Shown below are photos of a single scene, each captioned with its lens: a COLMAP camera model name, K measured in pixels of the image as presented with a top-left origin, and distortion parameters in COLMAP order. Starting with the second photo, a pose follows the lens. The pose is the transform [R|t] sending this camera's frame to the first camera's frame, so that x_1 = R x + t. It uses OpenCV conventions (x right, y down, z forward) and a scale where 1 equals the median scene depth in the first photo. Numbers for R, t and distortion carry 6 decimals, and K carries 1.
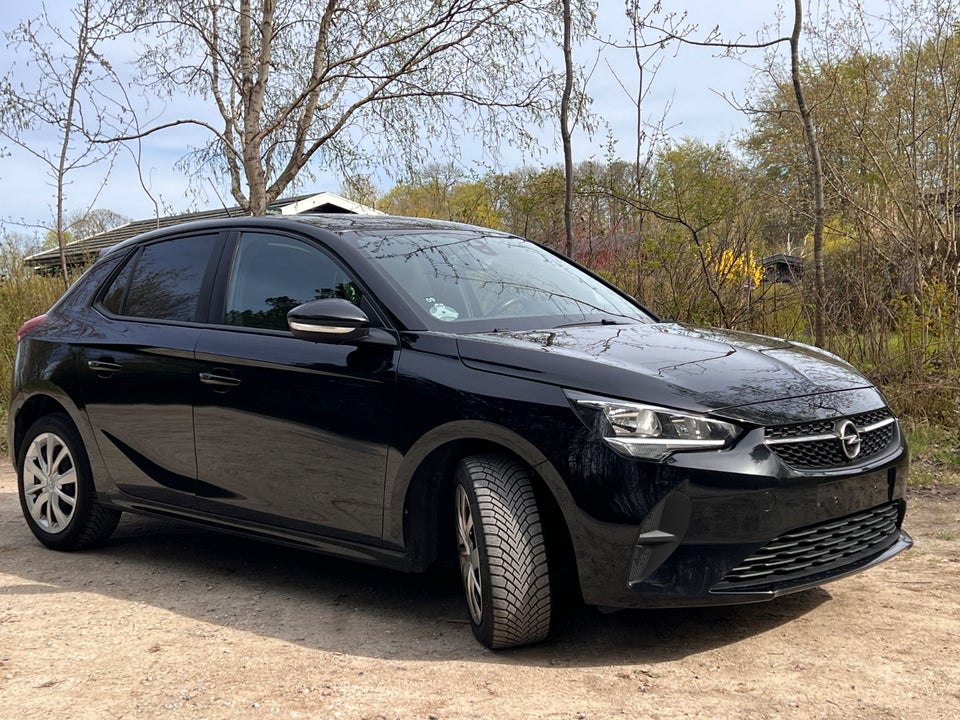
lens RADIAL K [[1310.4, 0, 481.2], [0, 1310.4, 353.5], [0, 0, 1]] dist [0.063706, 0.000000]
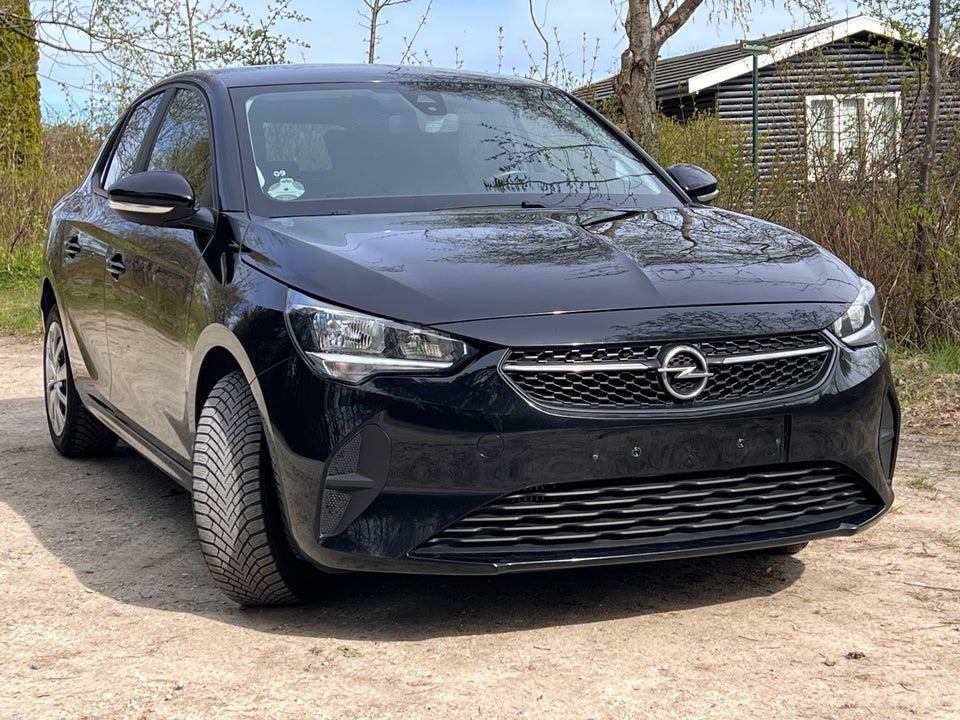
lens RADIAL K [[1737.4, 0, 474.7], [0, 1737.4, 369.2], [0, 0, 1]] dist [0.184787, 0.000000]
pose [[0.904522, 0.051995, -0.423244, 0.587867], [-0.019733, 0.996579, 0.080256, -0.010981], [0.425969, -0.064242, 0.902454, 0.090153]]
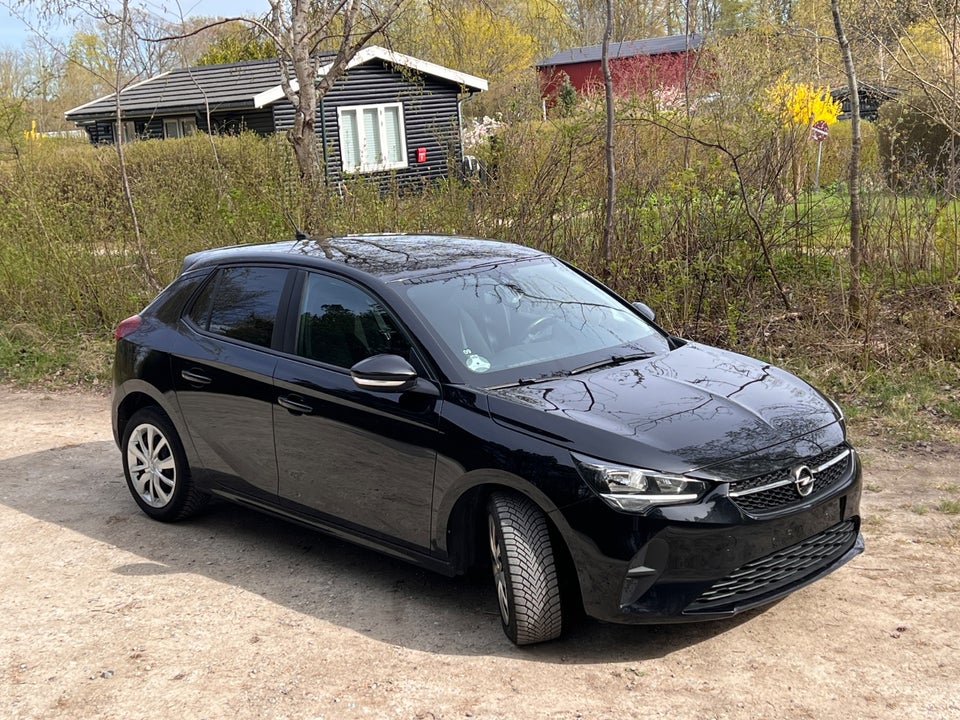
lens RADIAL K [[1419.8, 0, 483.6], [0, 1419.8, 354.4], [0, 0, 1]] dist [0.108383, 0.000000]
pose [[0.998970, -0.006149, -0.044962, 0.039568], [0.012511, 0.989700, 0.142607, -0.251812], [0.043622, -0.143023, 0.988758, -0.332014]]
